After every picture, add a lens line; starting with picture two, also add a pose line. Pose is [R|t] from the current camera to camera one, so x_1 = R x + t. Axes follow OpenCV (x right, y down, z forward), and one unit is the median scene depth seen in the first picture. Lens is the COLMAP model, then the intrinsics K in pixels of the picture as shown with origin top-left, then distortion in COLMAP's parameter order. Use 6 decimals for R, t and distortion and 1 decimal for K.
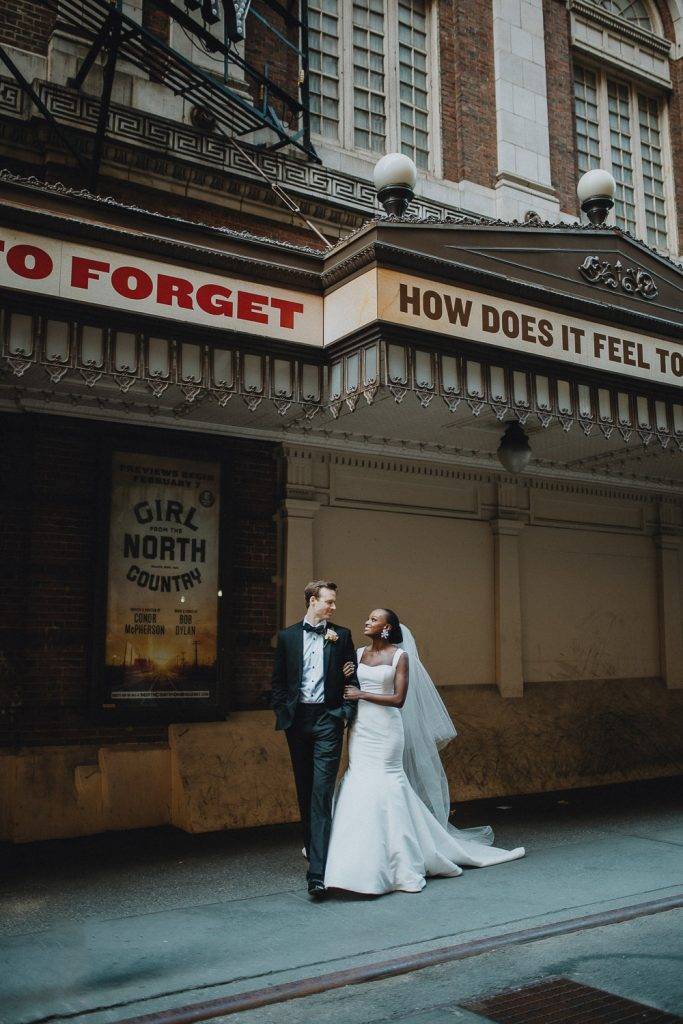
lens RADIAL K [[983.5, 0, 347.5], [0, 983.5, 503.6], [0, 0, 1]] dist [-0.040604, 0.036845]
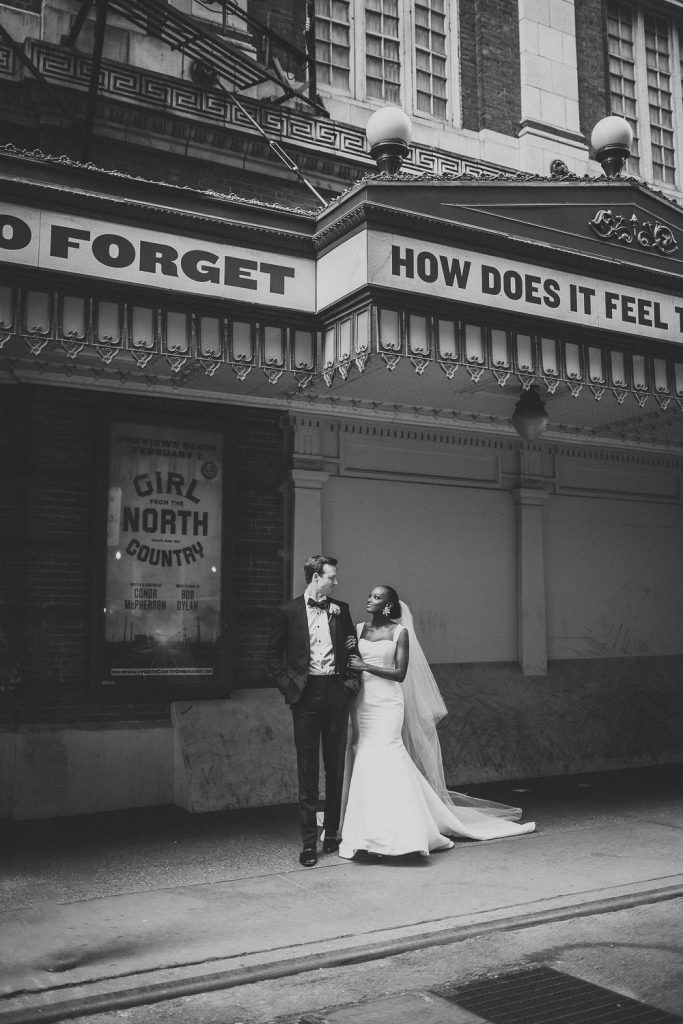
lens RADIAL K [[1036.6, 0, 329.7], [0, 1036.6, 497.2], [0, 0, 1]] dist [-0.043108, 0.046062]
pose [[0.997963, -0.006013, -0.063515, 0.042288], [0.007686, 0.999629, 0.026132, -0.004247], [0.063334, -0.026567, 0.997639, -0.011642]]
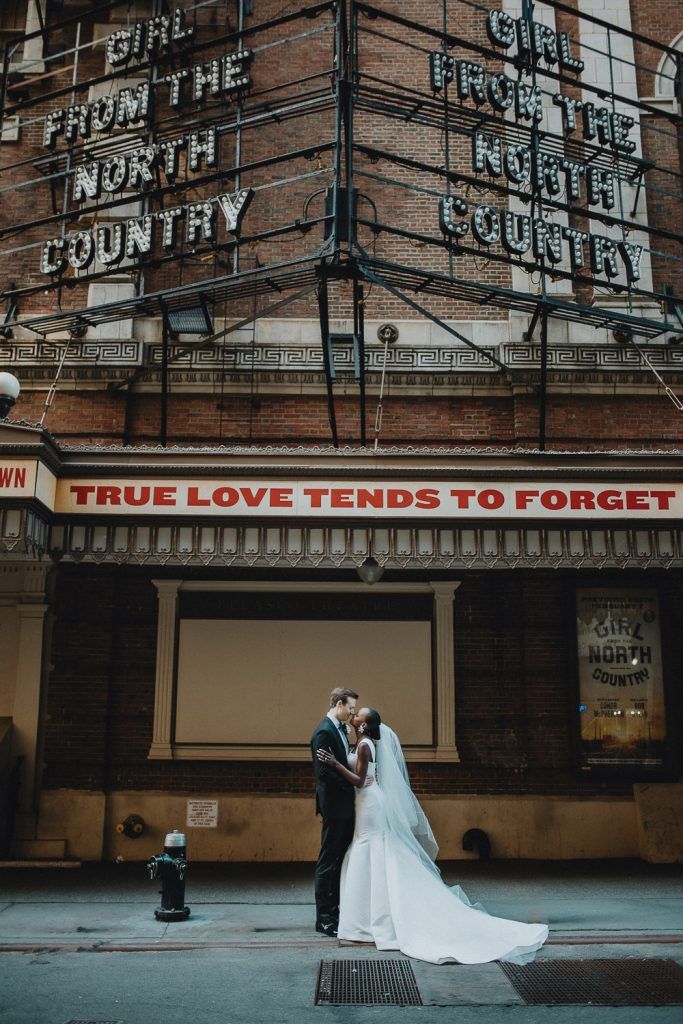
lens RADIAL K [[983.5, 0, 347.5], [0, 983.5, 503.6], [0, 0, 1]] dist [-0.040604, 0.036845]
pose [[0.842990, -0.111896, -0.526162, 0.248998], [0.076349, 0.993112, -0.088877, -0.074632], [0.532483, 0.034750, 0.845727, -0.394421]]
